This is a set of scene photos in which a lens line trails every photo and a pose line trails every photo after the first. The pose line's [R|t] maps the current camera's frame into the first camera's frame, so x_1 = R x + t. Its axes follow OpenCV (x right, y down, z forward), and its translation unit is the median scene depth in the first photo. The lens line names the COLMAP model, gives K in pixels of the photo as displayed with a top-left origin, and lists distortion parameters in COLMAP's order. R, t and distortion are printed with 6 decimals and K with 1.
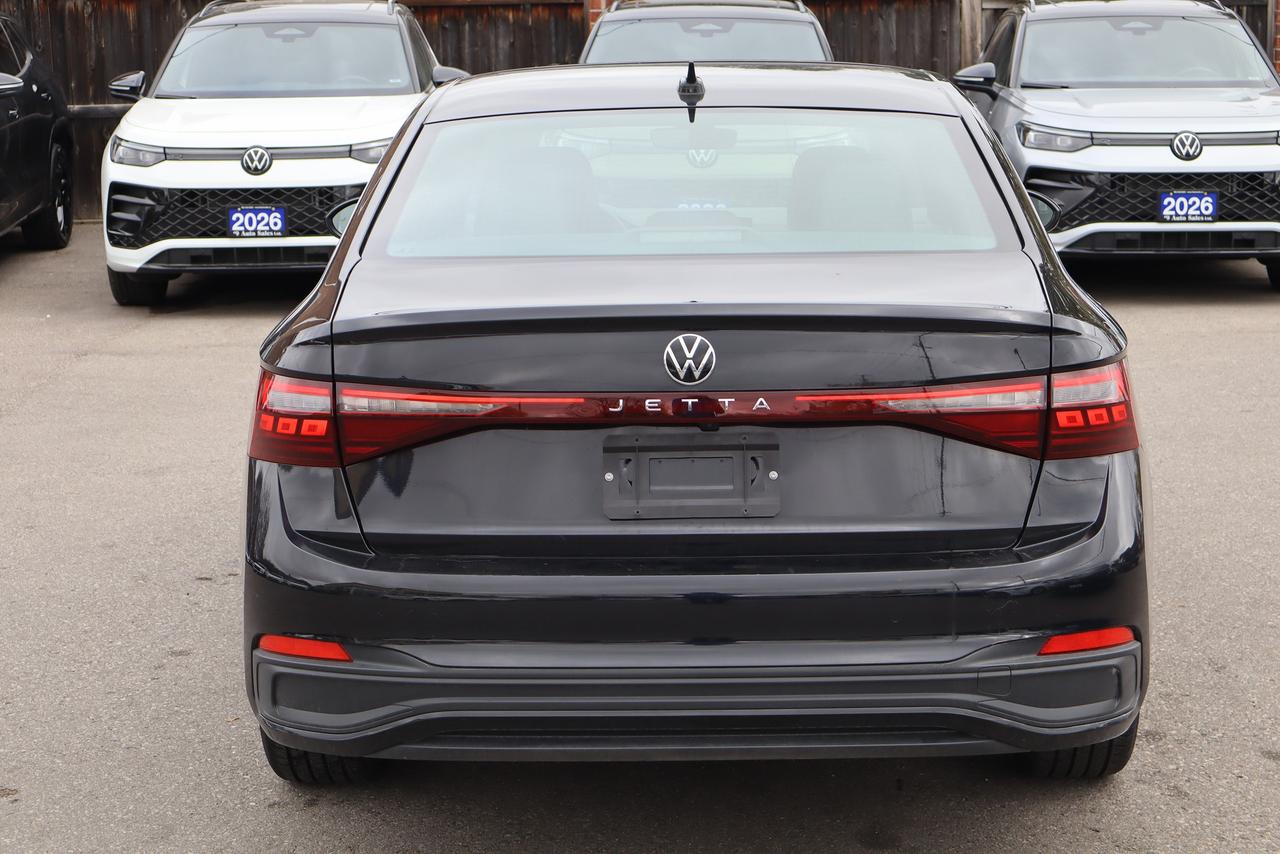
lens RADIAL K [[2661.4, 0, 640.0], [0, 2661.4, 427.0], [0, 0, 1]] dist [-0.003935, -0.030552]
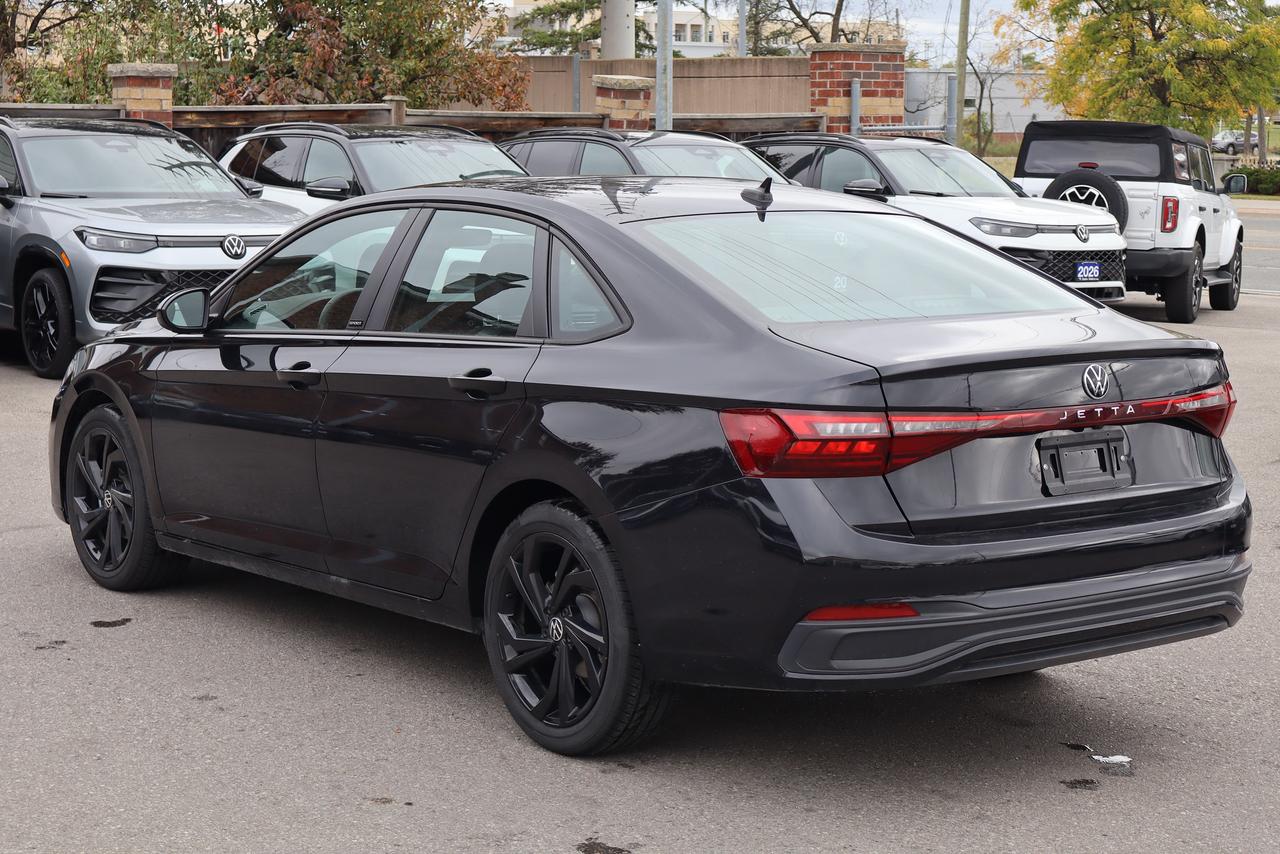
lens RADIAL K [[2434.5, 0, 640.0], [0, 2434.5, 427.0], [0, 0, 1]] dist [-0.017948, -0.026541]
pose [[0.782587, -0.051861, 0.620378, -0.945138], [0.074198, 0.997191, -0.010238, -0.005395], [-0.618104, 0.054043, 0.784236, 0.144076]]
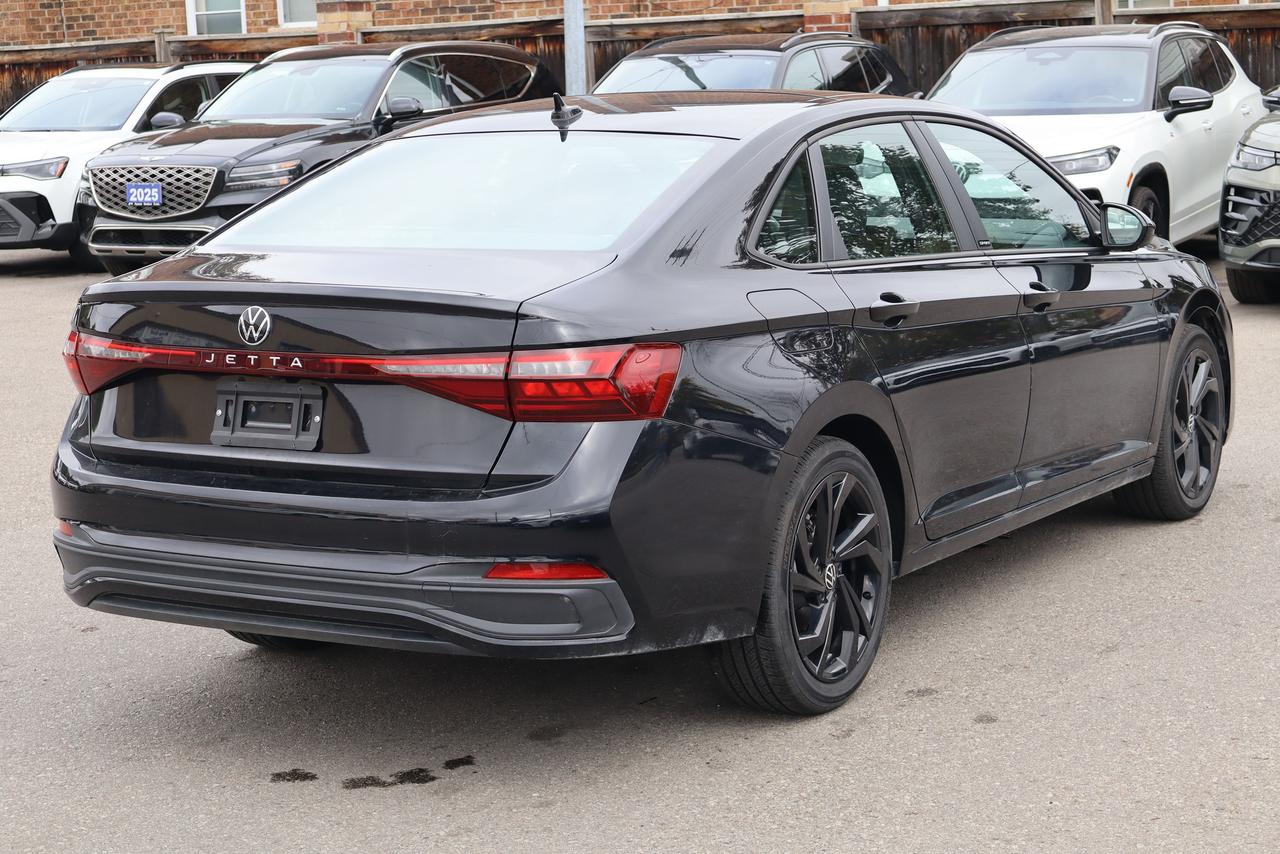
lens RADIAL K [[2500.1, 0, 640.0], [0, 2500.1, 427.0], [0, 0, 1]] dist [0.053673, -0.072501]
pose [[0.872336, 0.062118, -0.484945, 0.752848], [-0.060858, 0.997978, 0.018360, -0.009428], [0.485105, 0.013497, 0.874352, 0.020357]]
